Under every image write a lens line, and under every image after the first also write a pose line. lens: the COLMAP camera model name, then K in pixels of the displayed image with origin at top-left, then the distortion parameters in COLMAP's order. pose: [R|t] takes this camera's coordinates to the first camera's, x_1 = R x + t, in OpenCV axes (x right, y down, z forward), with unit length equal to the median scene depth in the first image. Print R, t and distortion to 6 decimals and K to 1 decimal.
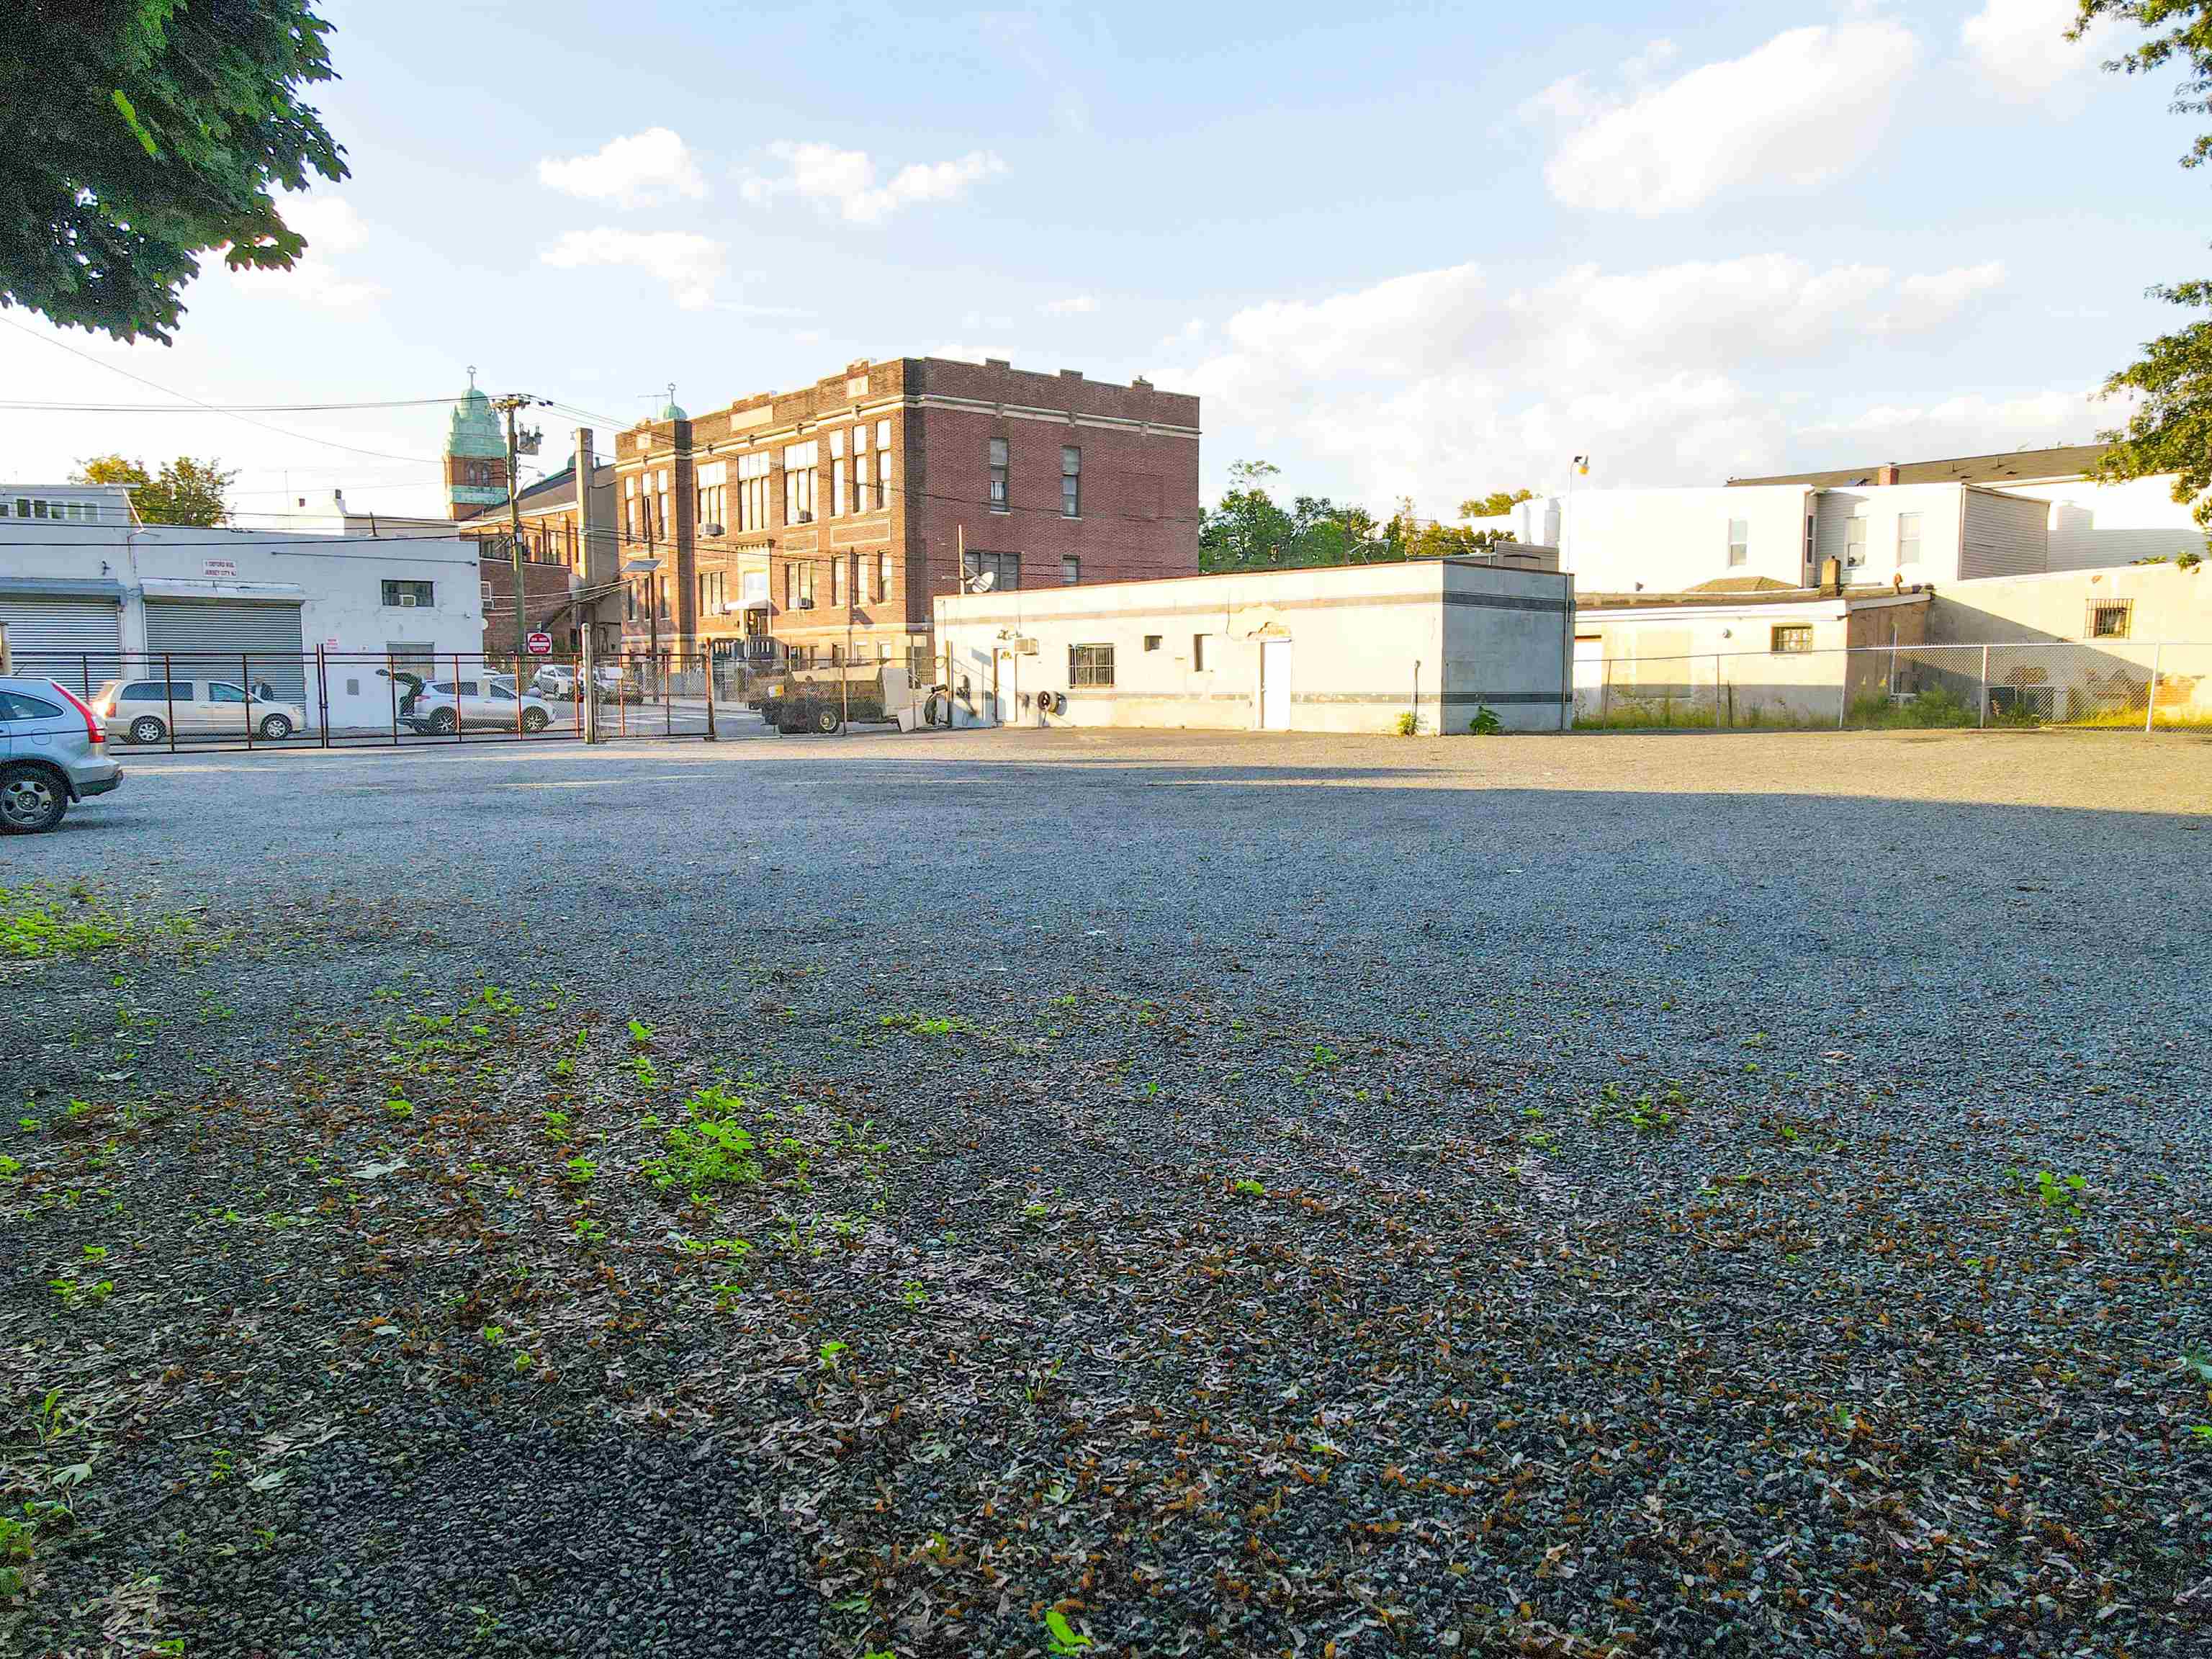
lens RADIAL K [[1608.4, 0, 1101.8], [0, 1608.4, 840.2], [0, 0, 1]] dist [0.020813, 0.003119]
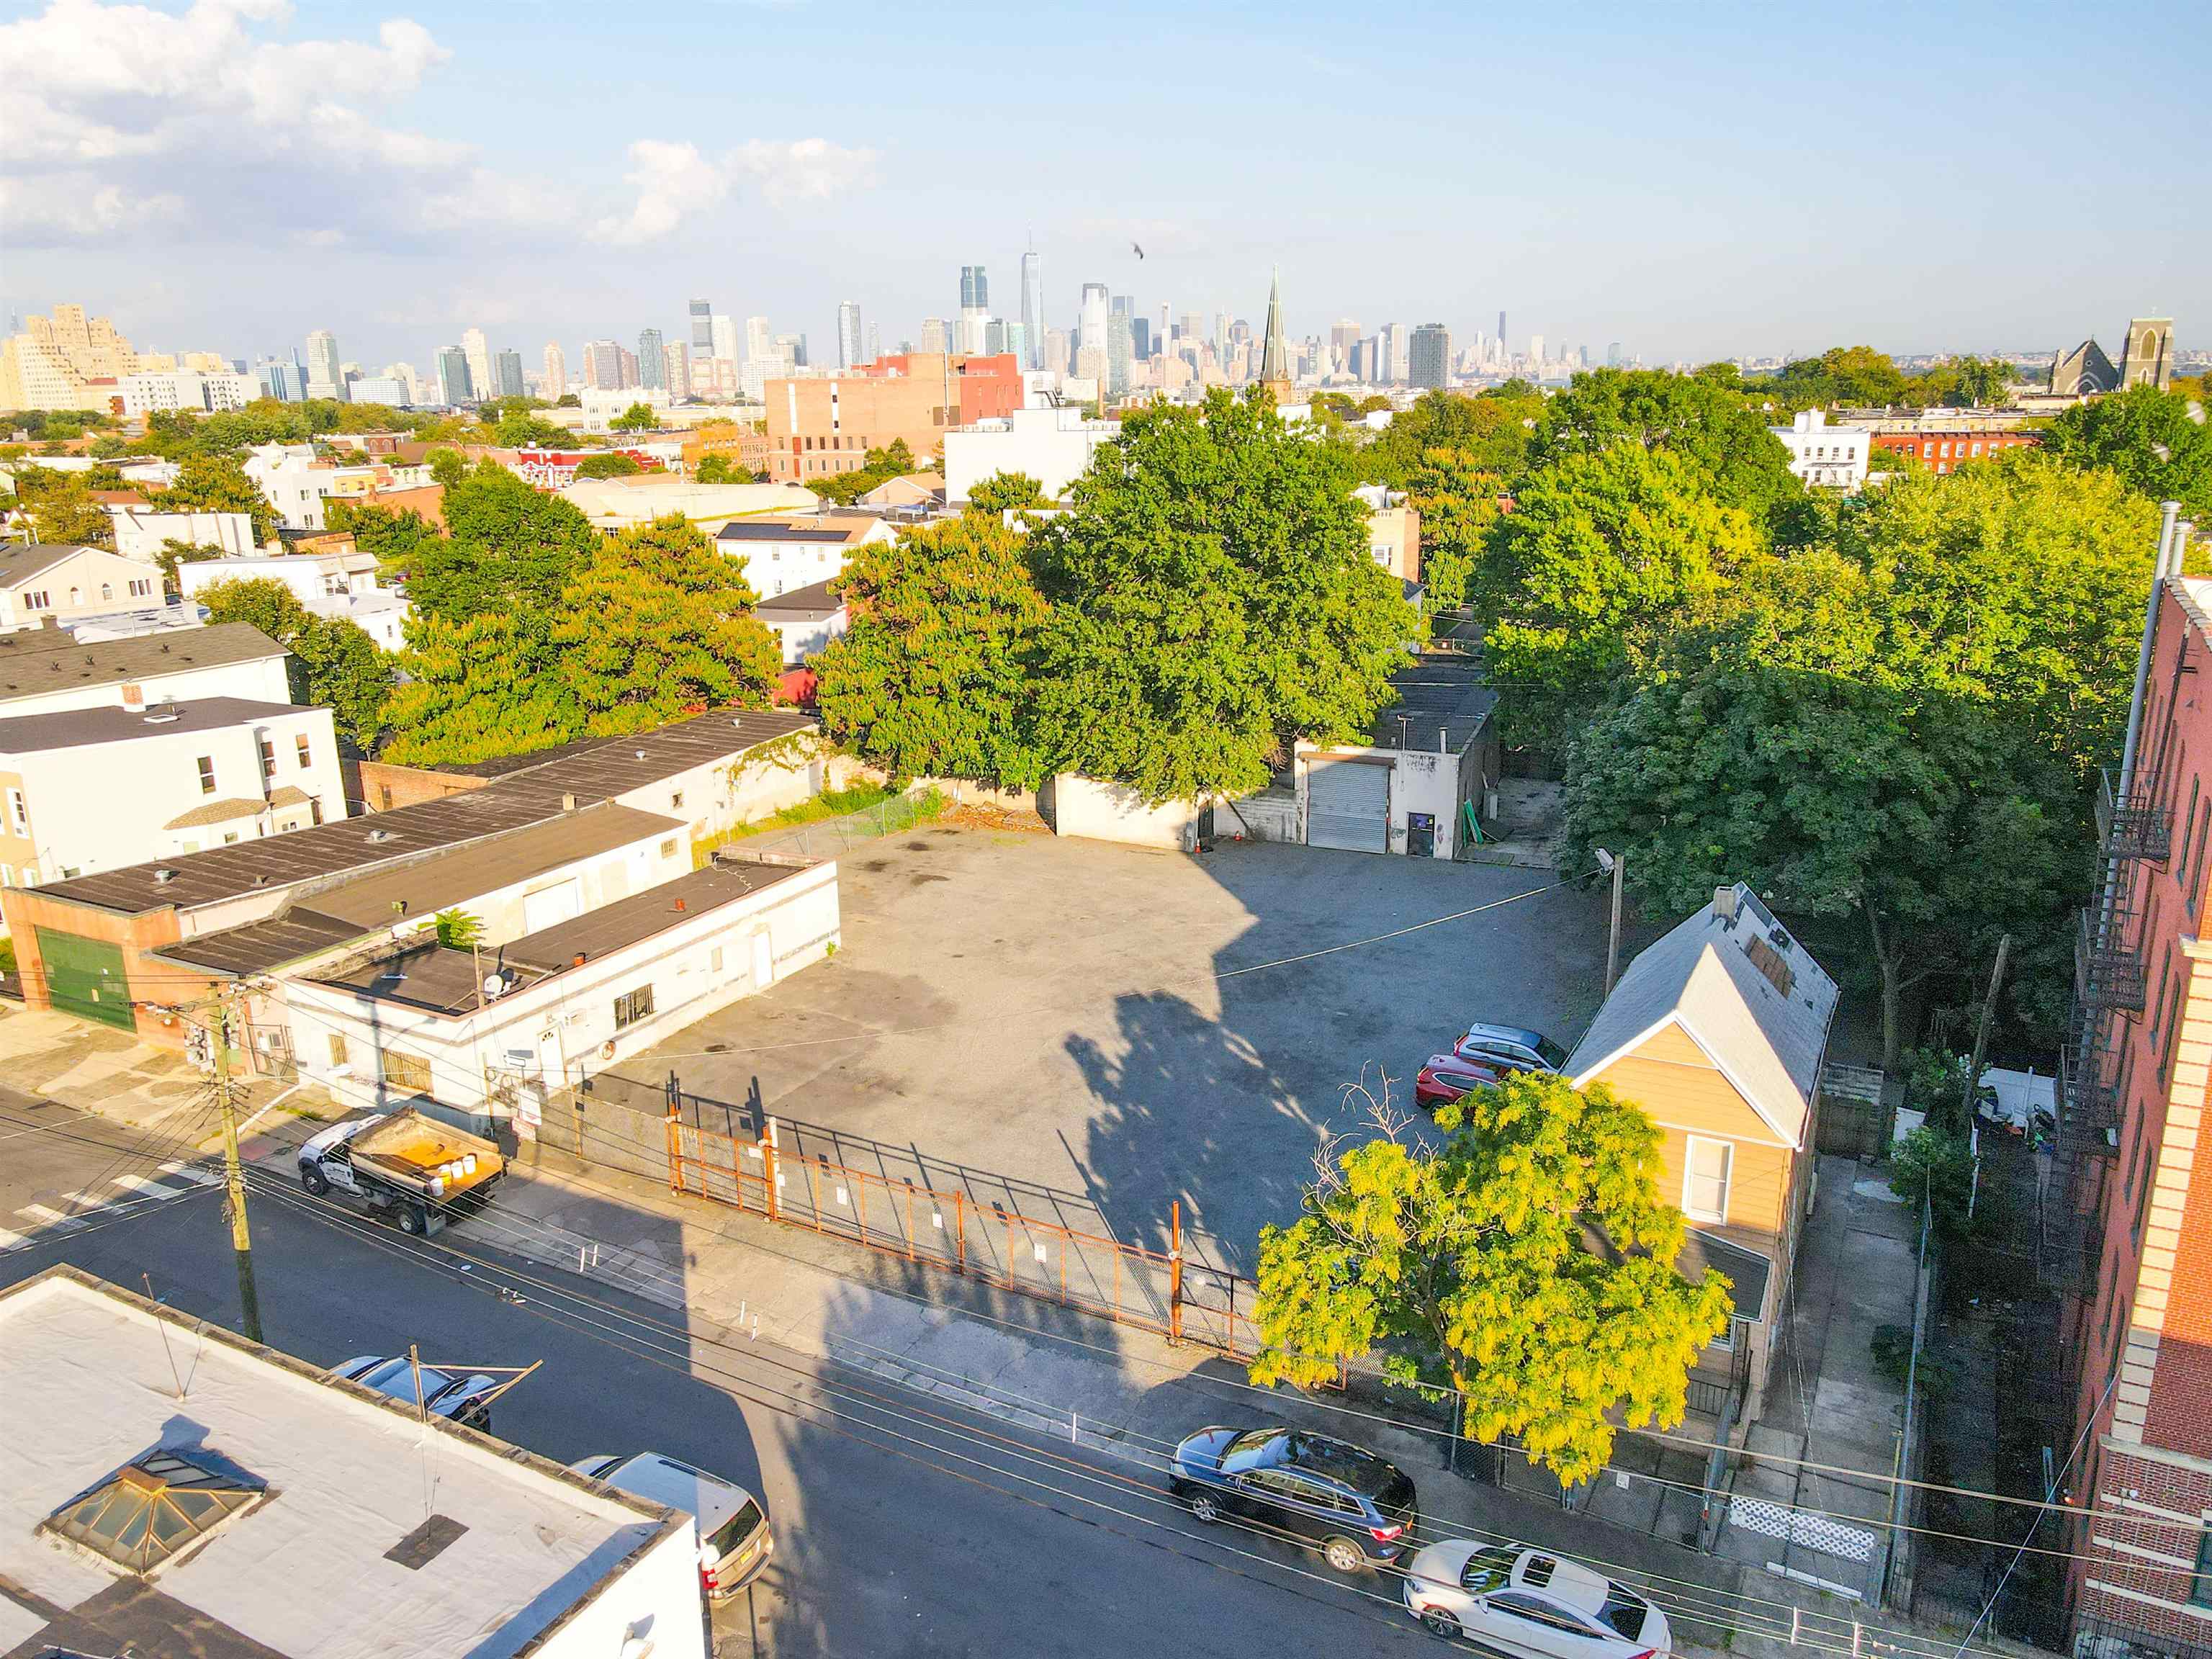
lens RADIAL K [[1608.4, 0, 1090.2], [0, 1608.4, 833.0], [0, 0, 1]] dist [0.020813, 0.003119]
pose [[-0.345499, -0.246027, 0.905594, -3.495993], [0.110939, 0.947546, 0.299750, -1.625386], [-0.931839, 0.204029, -0.300082, 2.871687]]
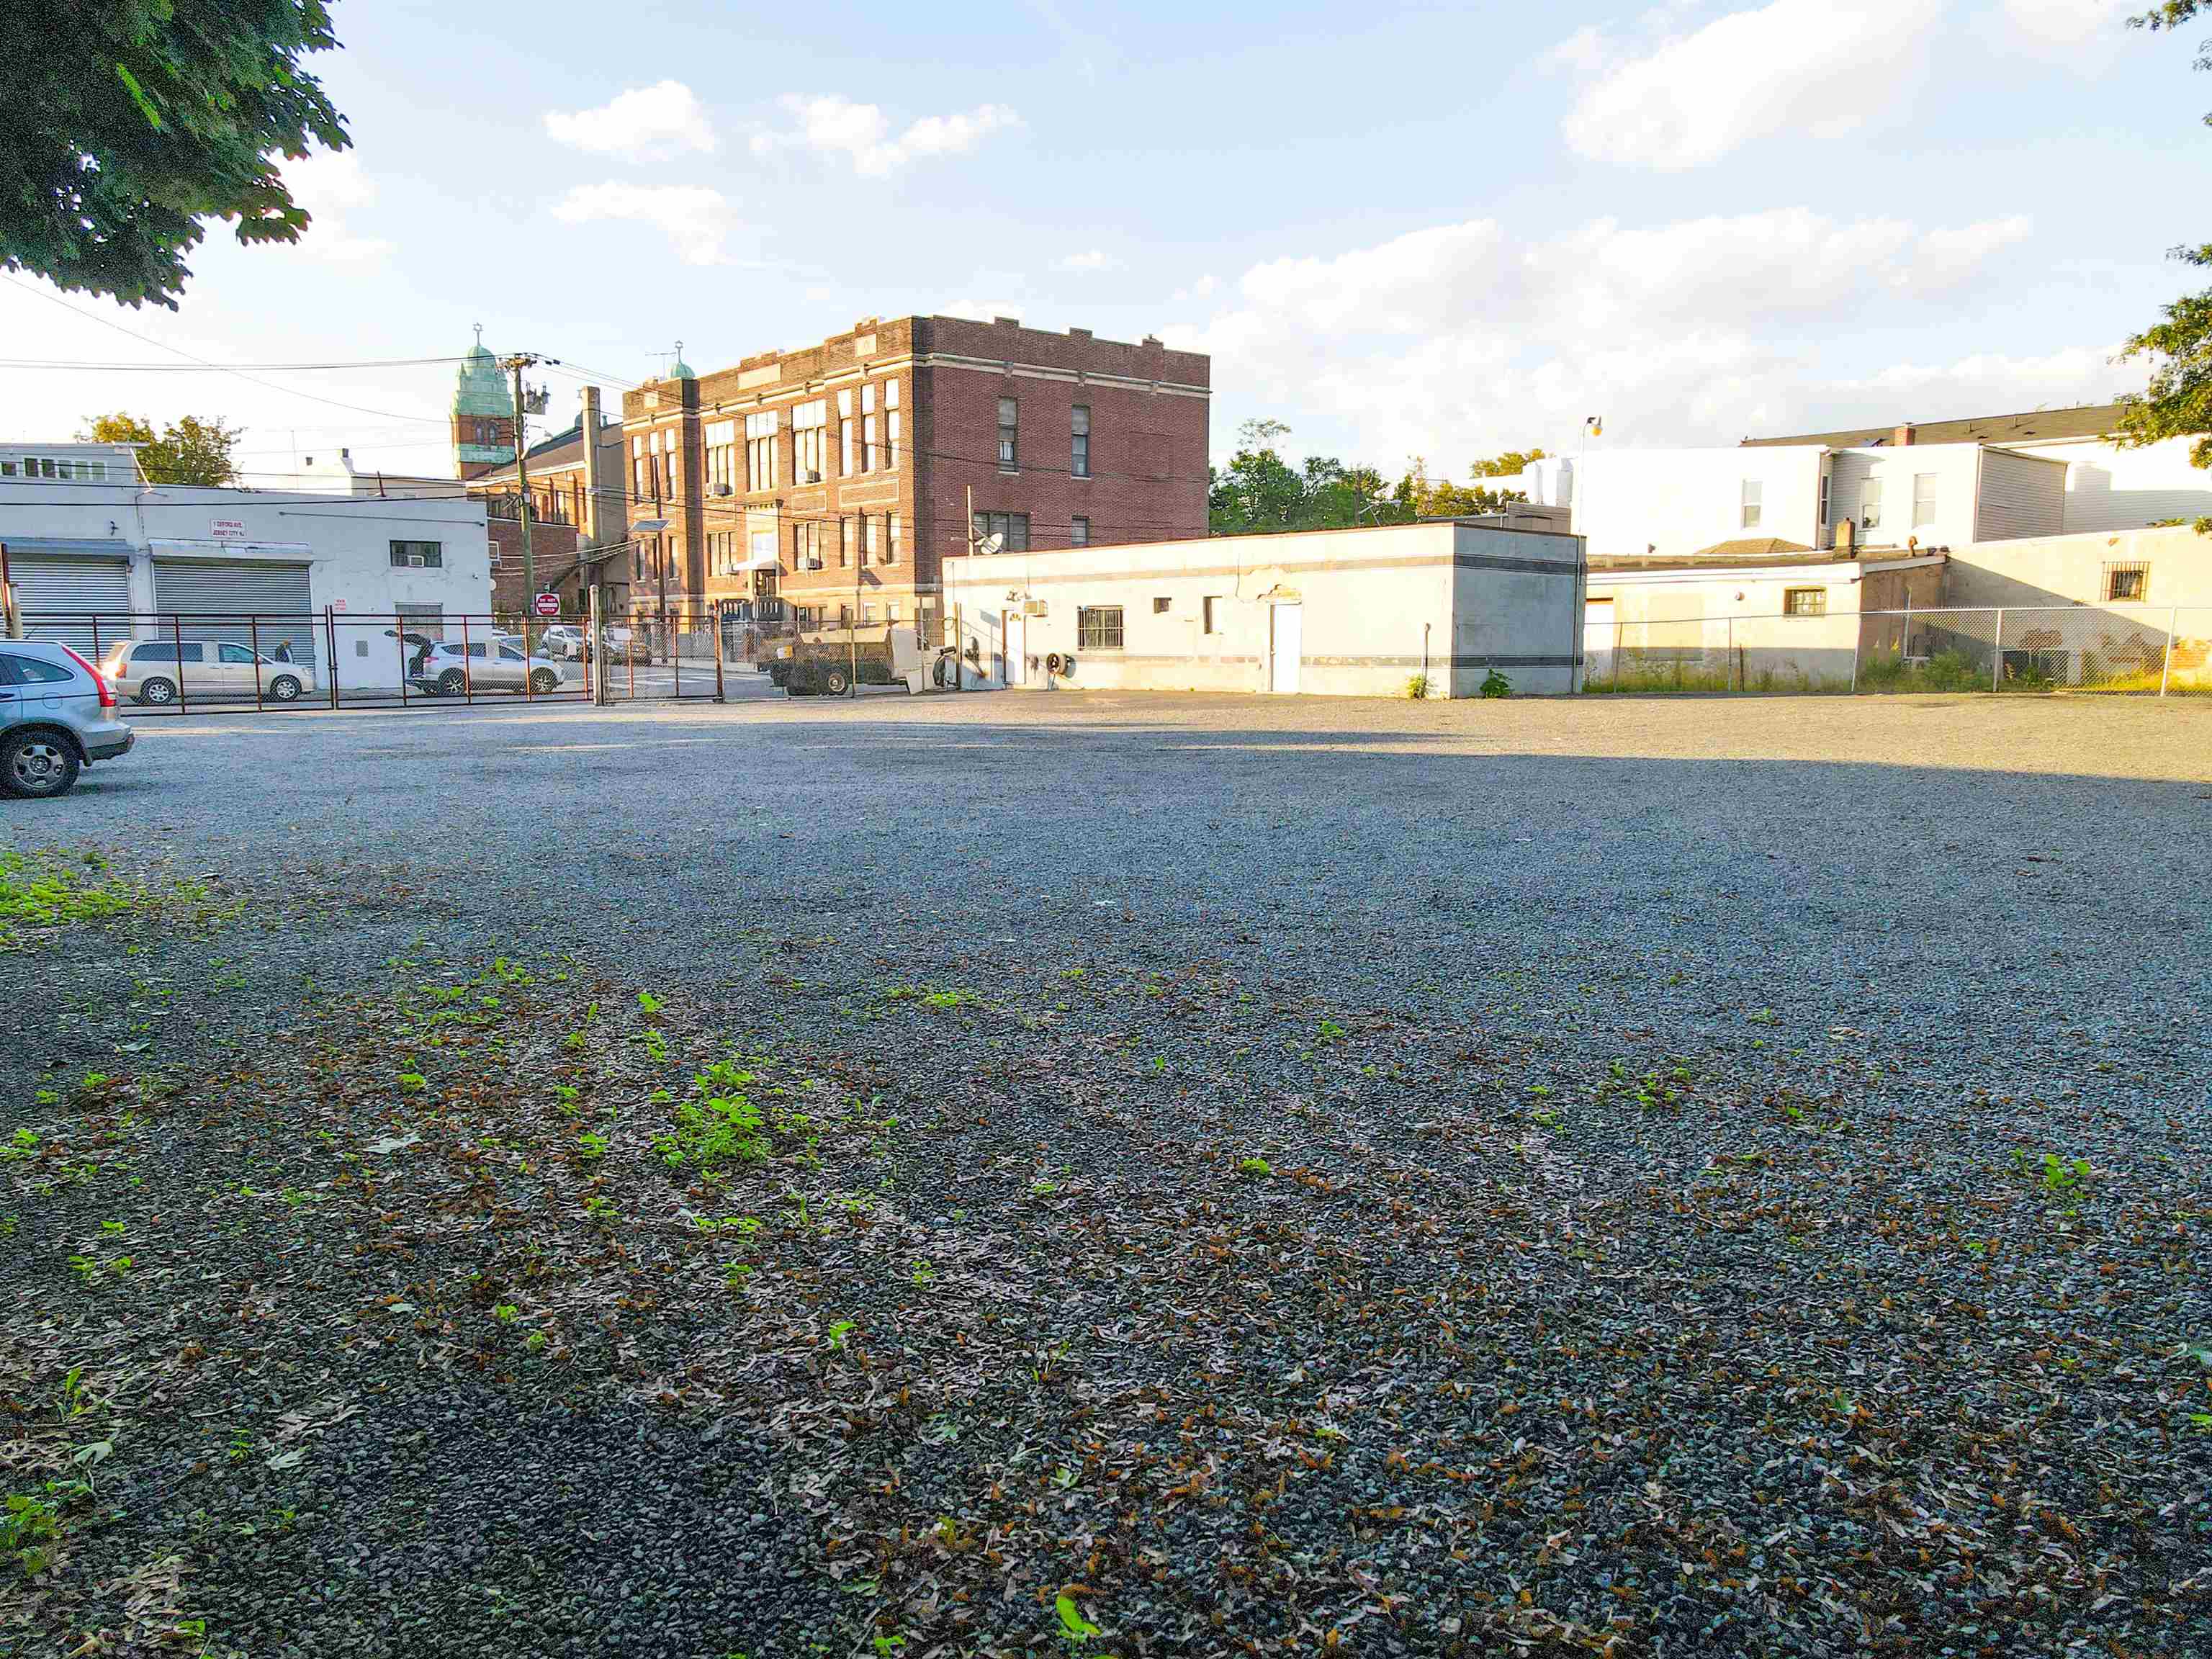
lens RADIAL K [[1608.4, 0, 1102.5], [0, 1608.4, 836.5], [0, 0, 1]] dist [0.020813, 0.003119]
pose [[0.999984, 0.002646, -0.004981, 0.000214], [-0.002527, 0.999717, 0.023652, -0.007234], [0.005042, -0.023639, 0.999708, -0.000620]]
